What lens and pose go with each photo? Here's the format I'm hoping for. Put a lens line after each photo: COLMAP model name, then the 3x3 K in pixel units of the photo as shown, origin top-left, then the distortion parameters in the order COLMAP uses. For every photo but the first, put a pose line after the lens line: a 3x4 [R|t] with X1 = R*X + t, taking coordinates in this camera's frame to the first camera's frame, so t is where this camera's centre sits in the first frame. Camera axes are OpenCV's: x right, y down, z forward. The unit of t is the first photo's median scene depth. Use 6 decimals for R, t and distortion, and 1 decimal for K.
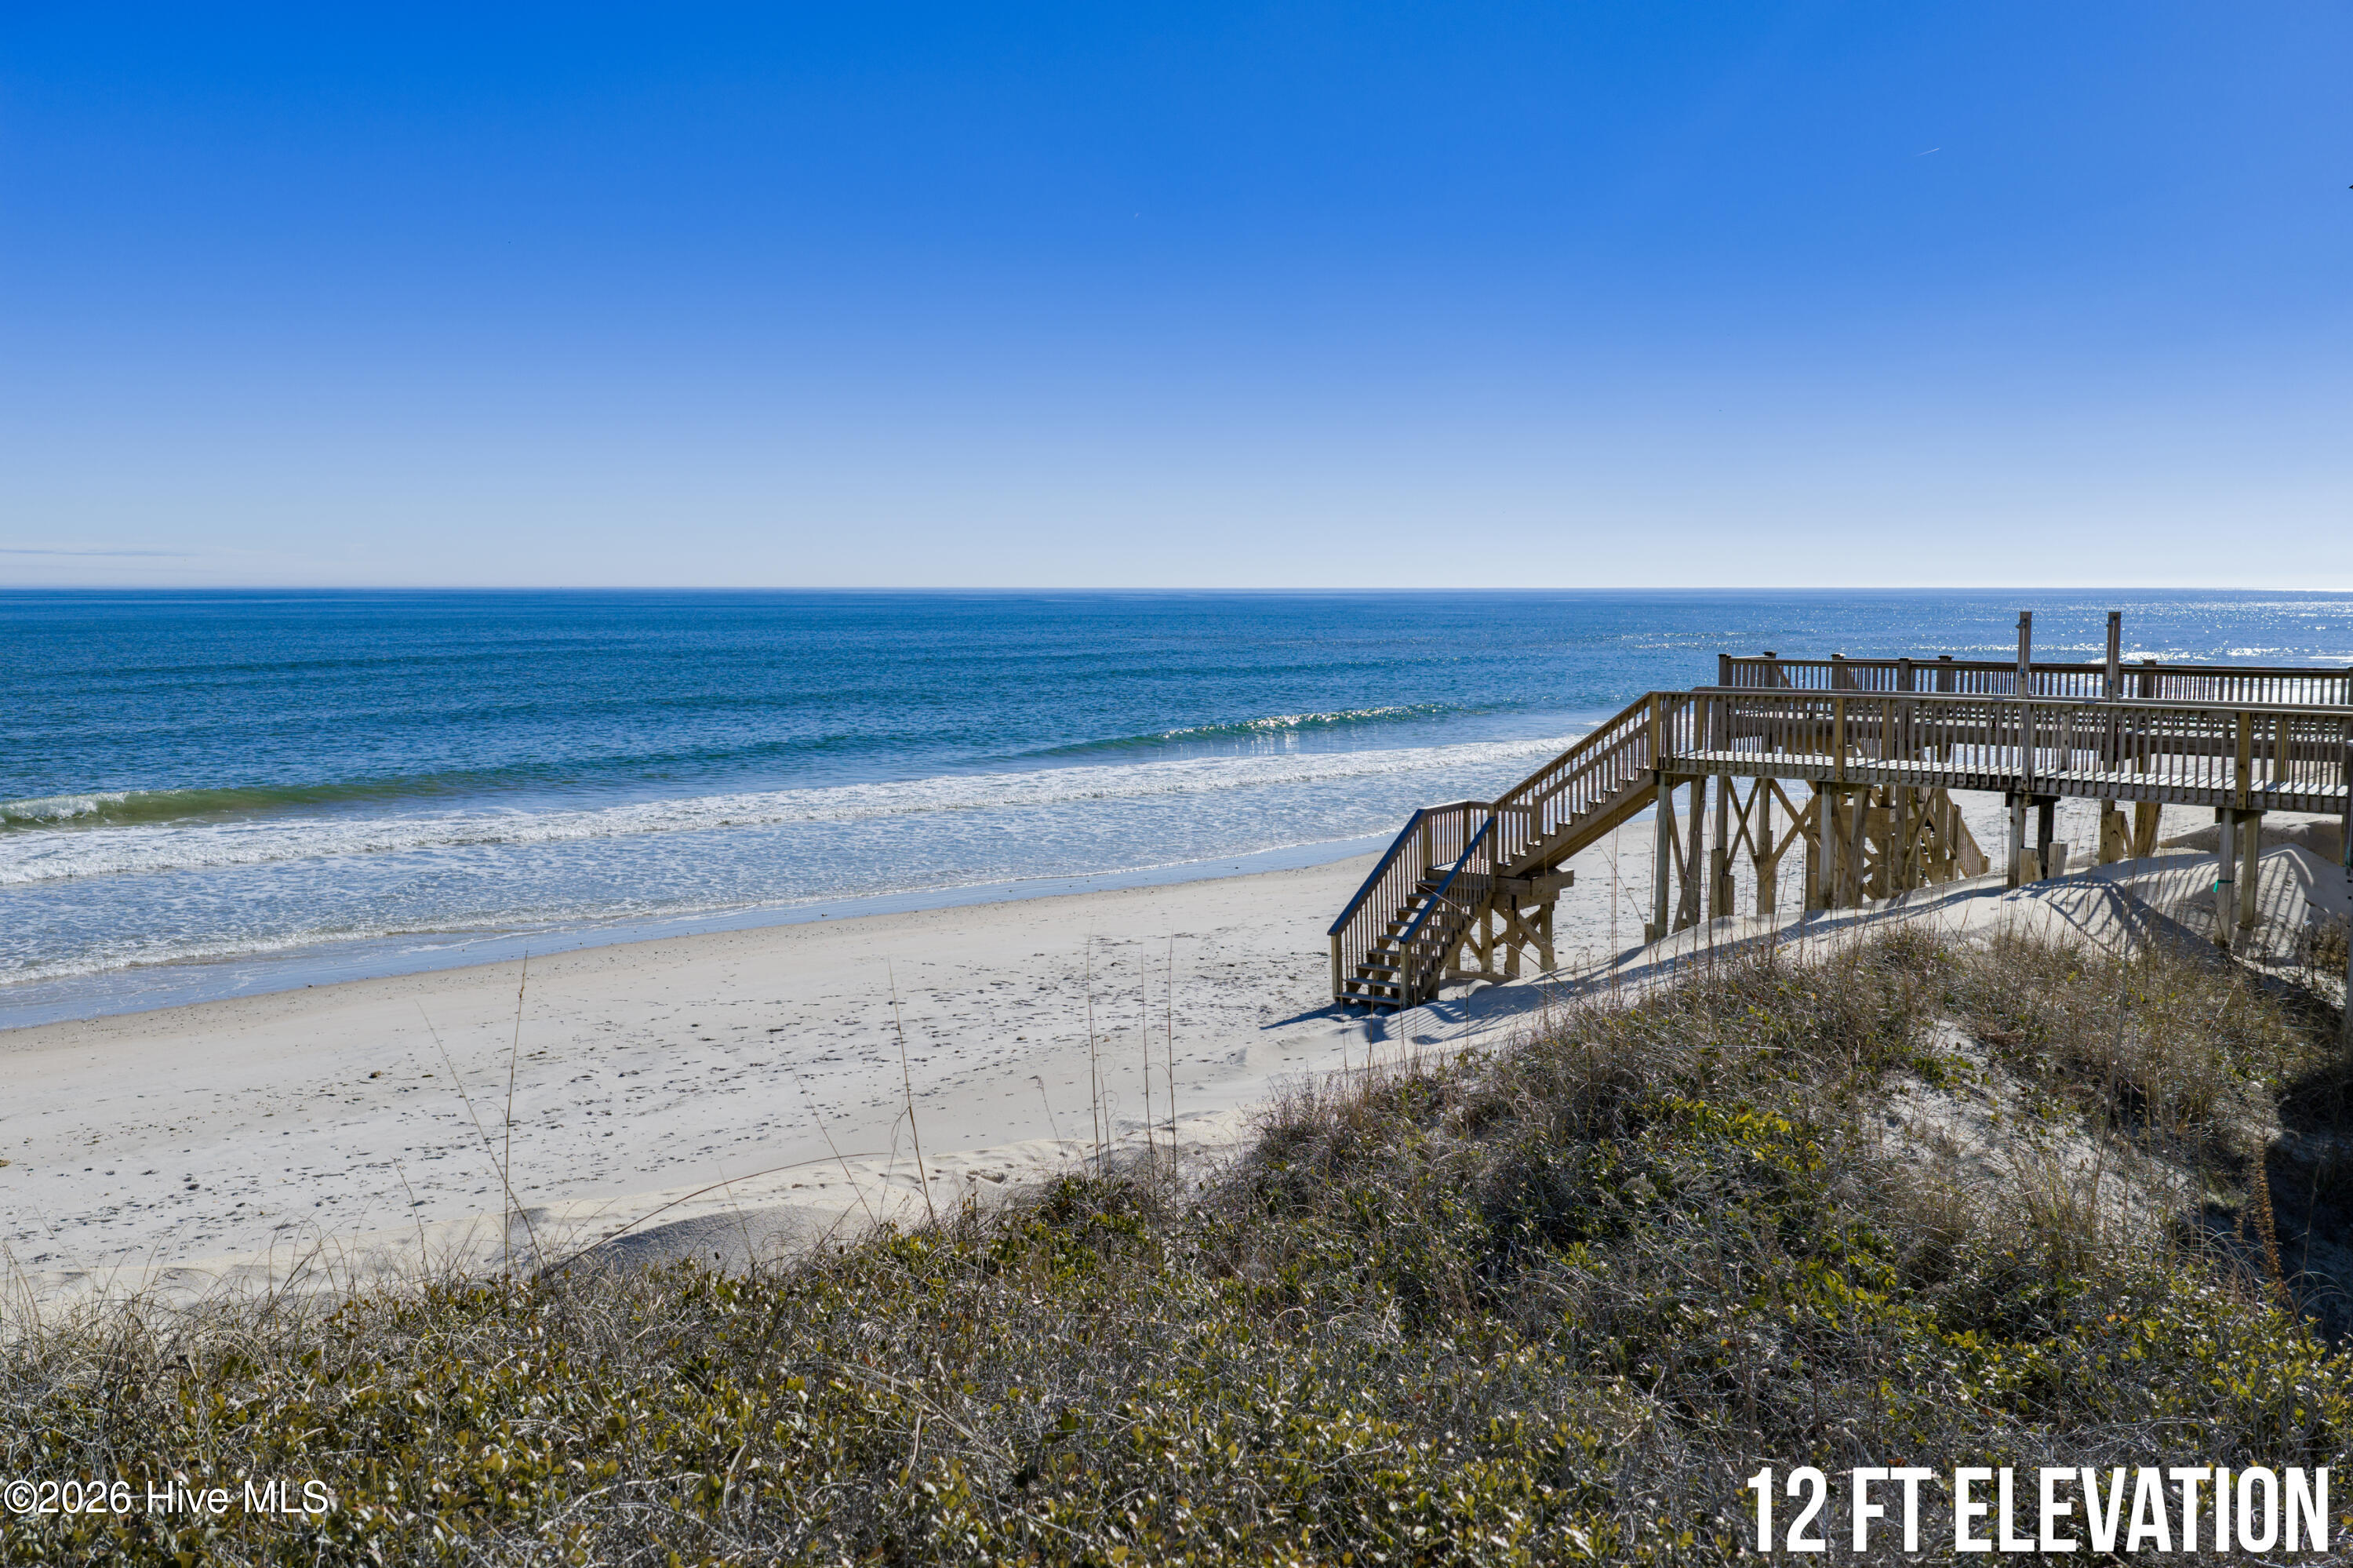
lens RADIAL K [[1939.6, 0, 1187.1], [0, 1939.6, 778.7], [0, 0, 1]] dist [0.006513, -0.013191]
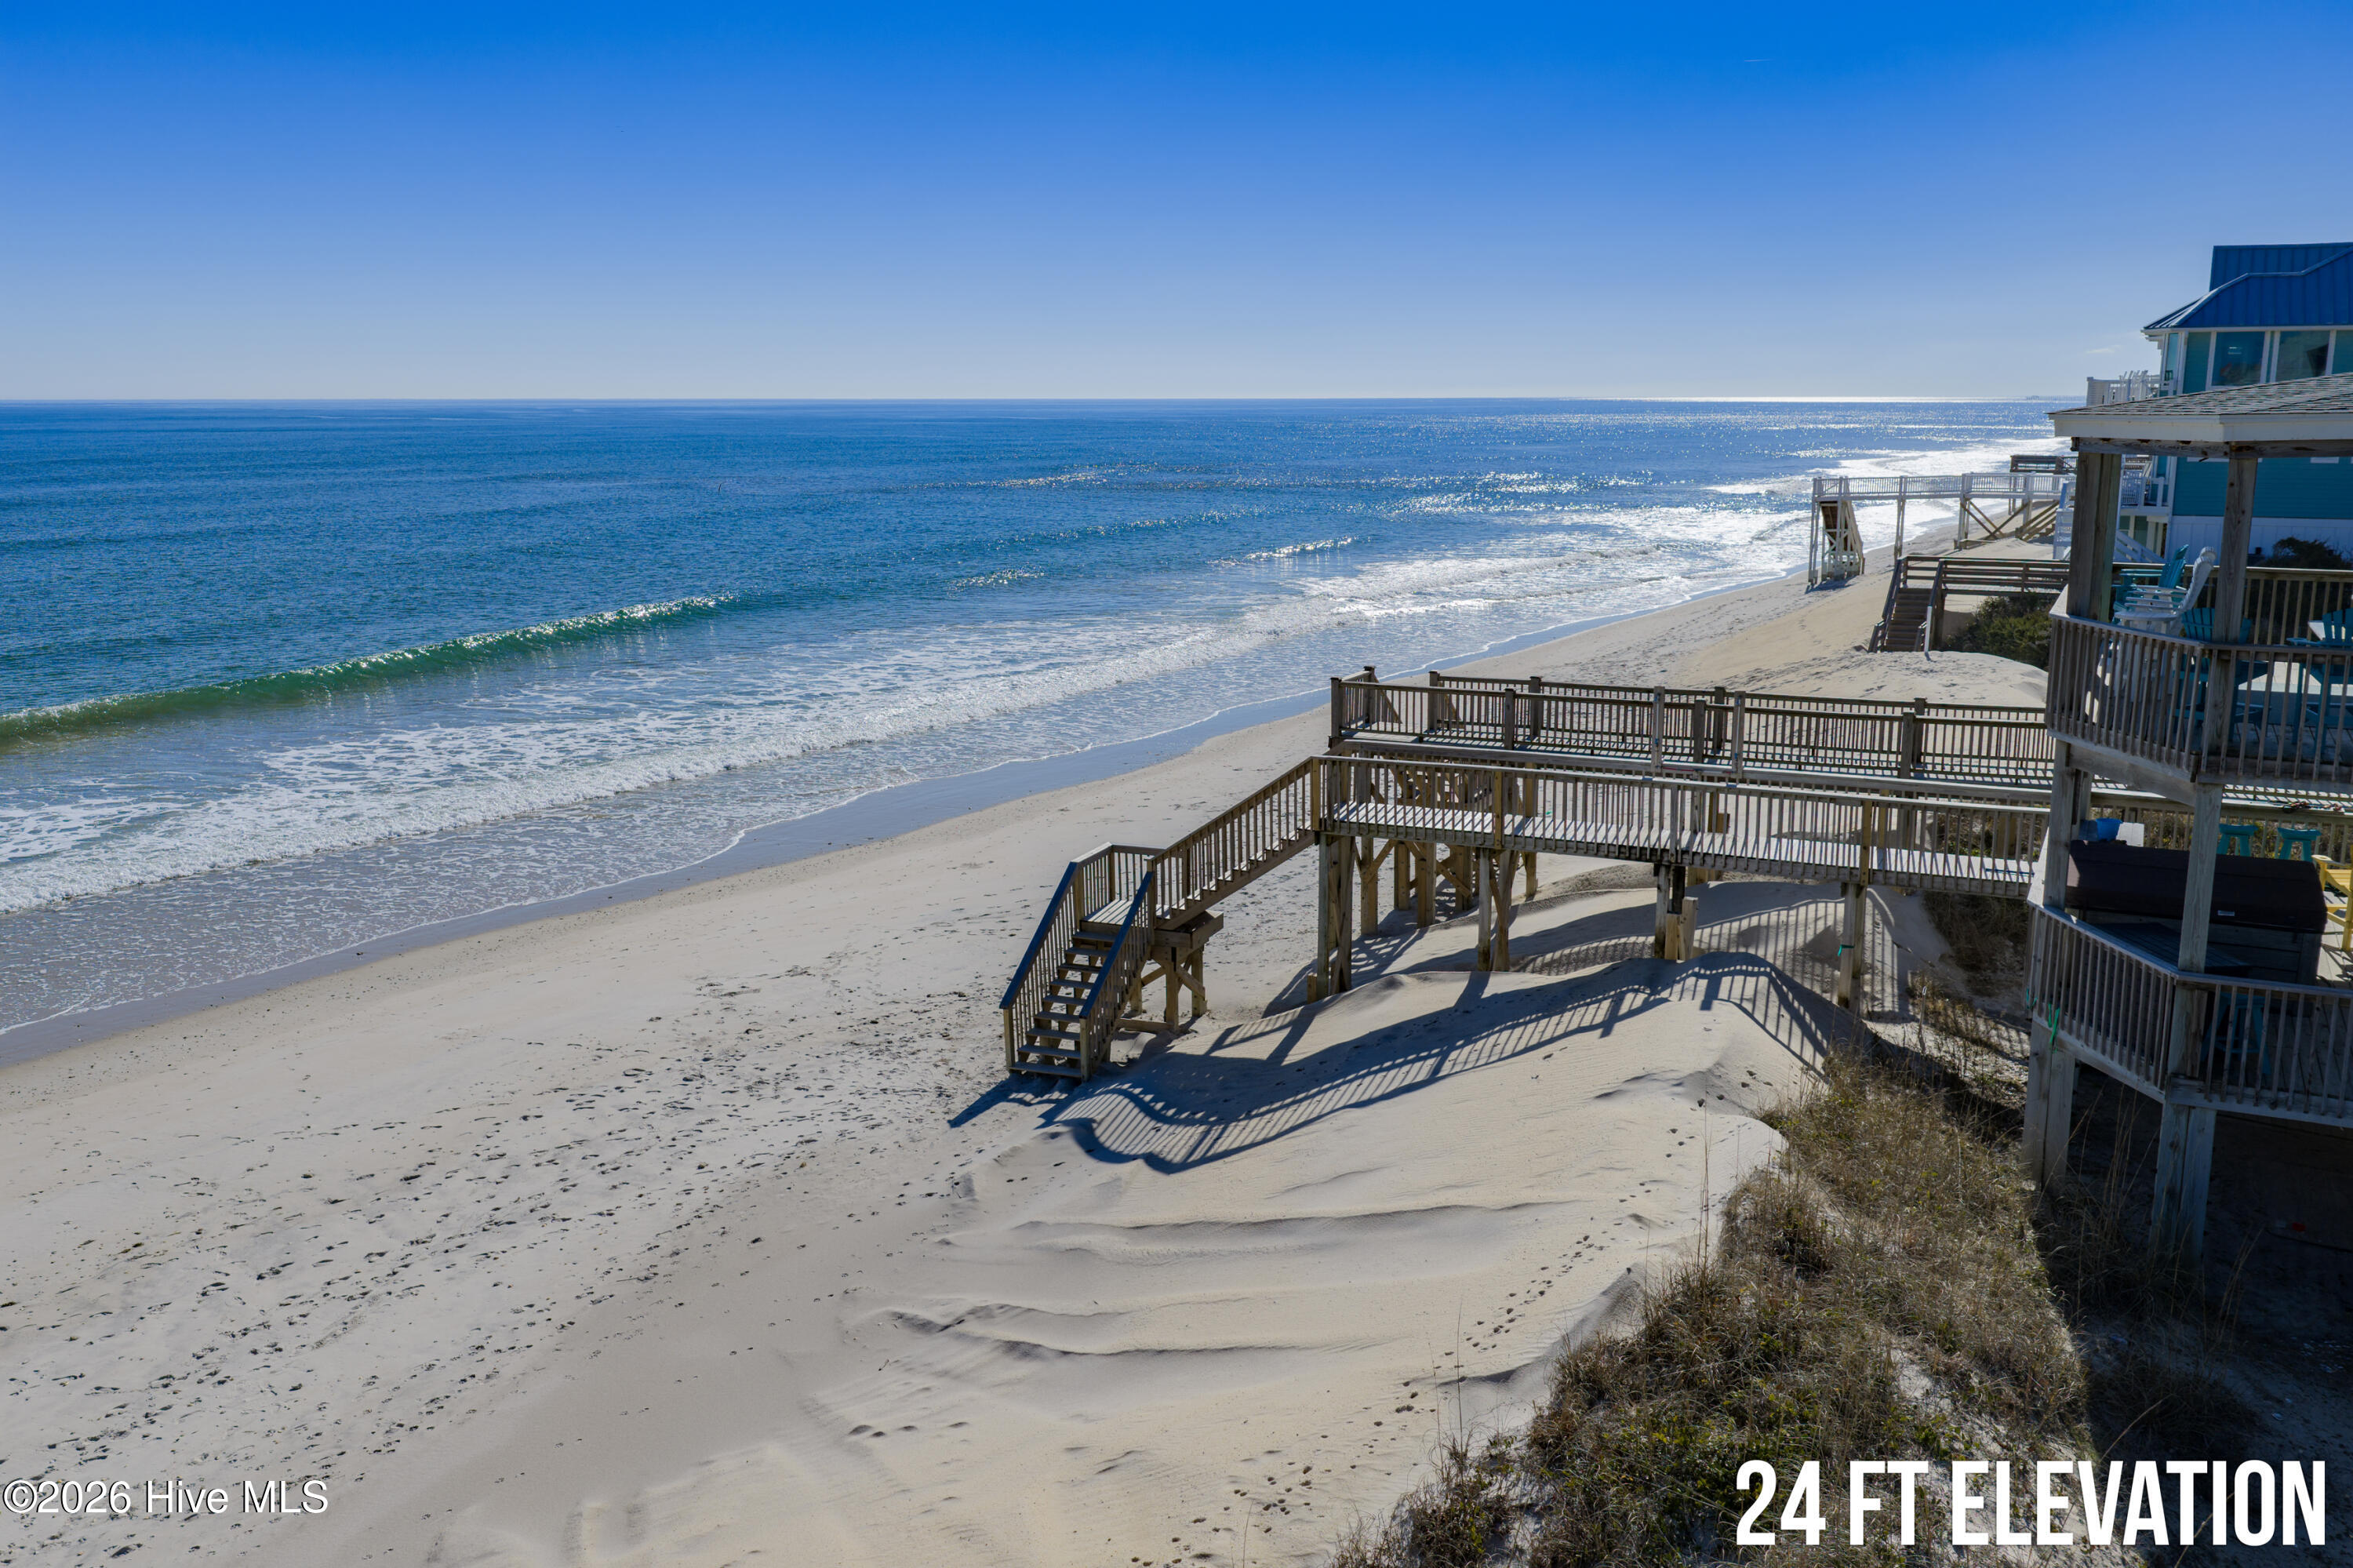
lens RADIAL K [[1939.6, 0, 1176.6], [0, 1939.6, 759.0], [0, 0, 1]] dist [0.006513, -0.013191]
pose [[0.953519, -0.056394, 0.296009, -0.124344], [0.030044, 0.995229, 0.092828, -0.132919], [-0.299832, -0.079620, 0.950664, 0.046805]]
